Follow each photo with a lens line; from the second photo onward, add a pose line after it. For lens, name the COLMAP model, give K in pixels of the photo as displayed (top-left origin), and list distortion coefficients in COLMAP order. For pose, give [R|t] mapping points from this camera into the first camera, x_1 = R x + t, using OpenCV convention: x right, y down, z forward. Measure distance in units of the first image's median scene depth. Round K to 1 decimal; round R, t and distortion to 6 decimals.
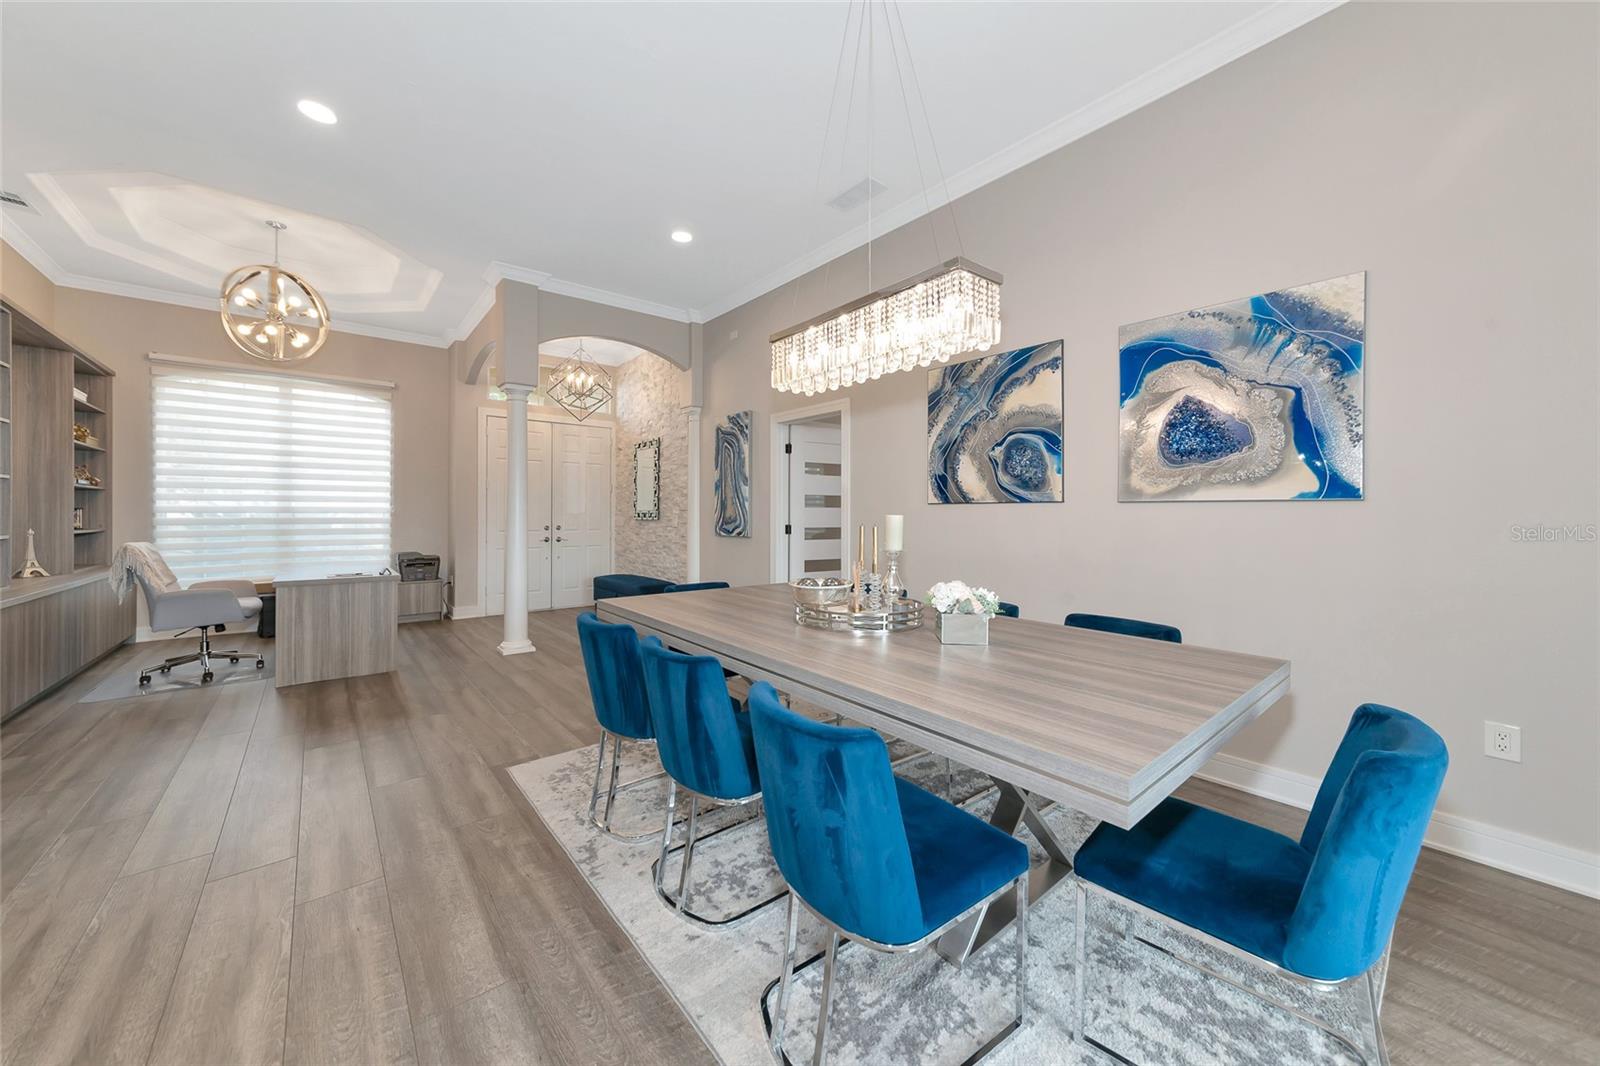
lens RADIAL K [[568.2, 0, 800.0], [0, 568.2, 533.0], [0, 0, 1]] dist [-0.000820, -0.000050]
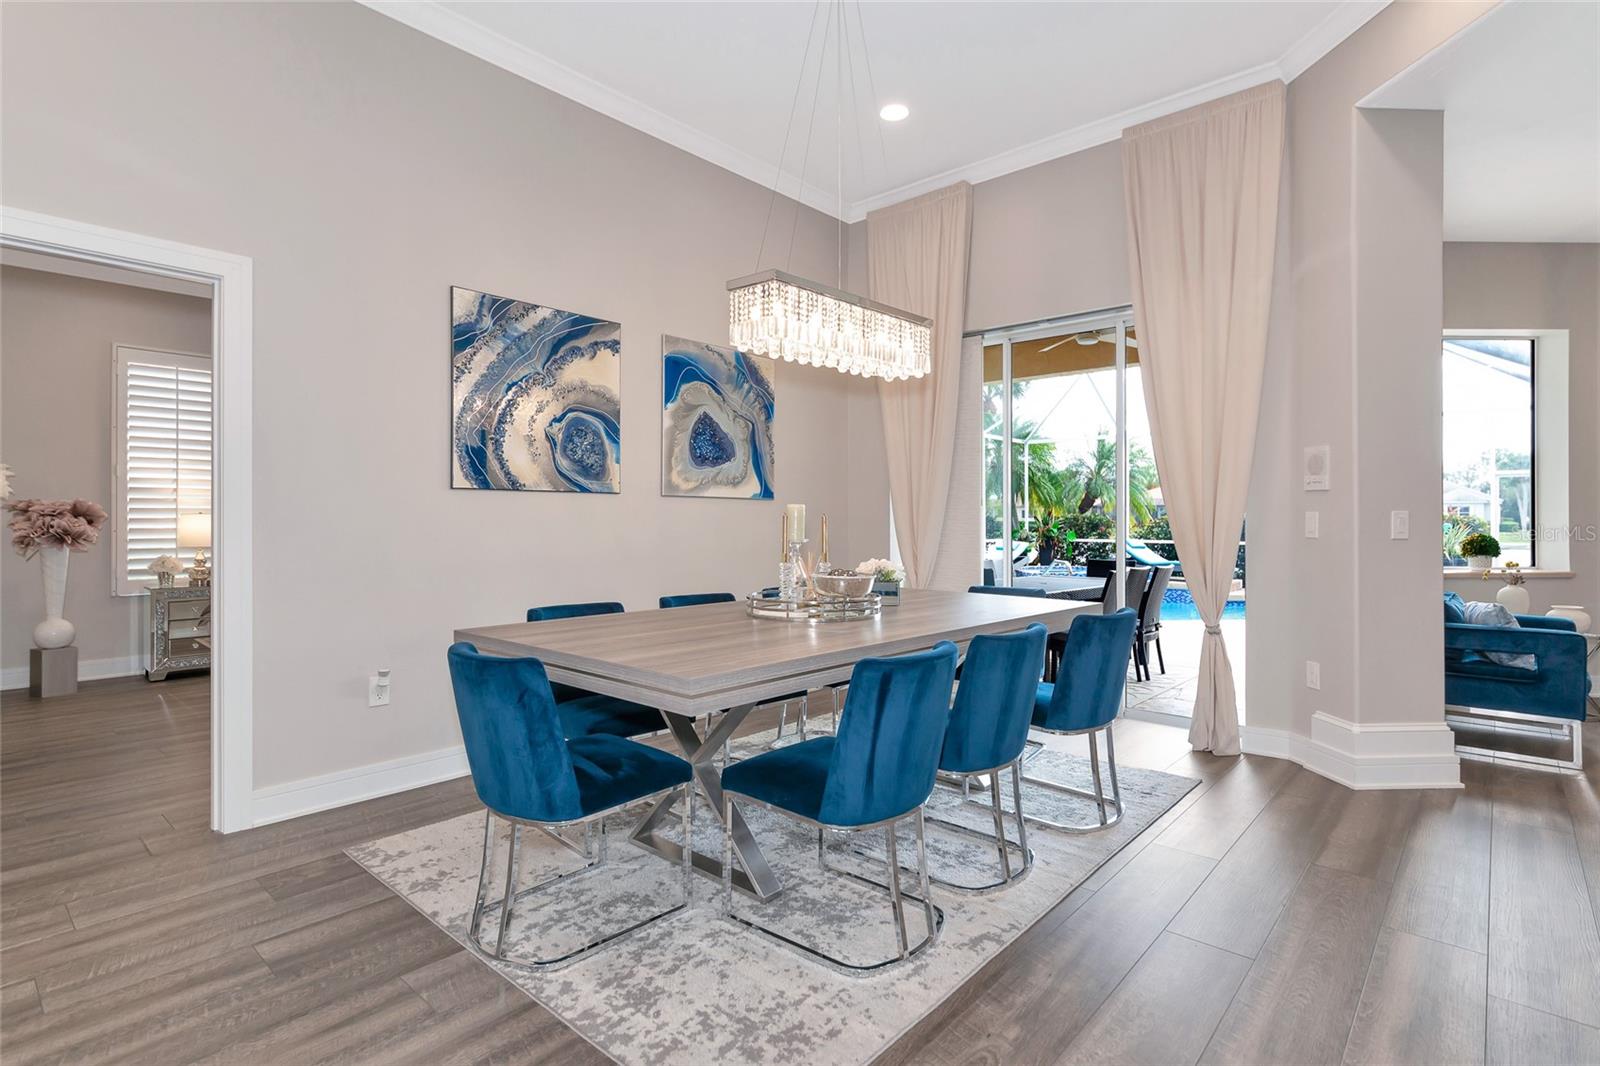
lens RADIAL K [[778.9, 0, 800.0], [0, 778.9, 533.0], [0, 0, 1]] dist [-0.000150, -0.000048]
pose [[-0.132451, -0.017338, 0.991038, -0.870582], [0.033678, 0.999191, 0.021981, -0.006943], [-0.990617, 0.036288, -0.131760, 0.870060]]
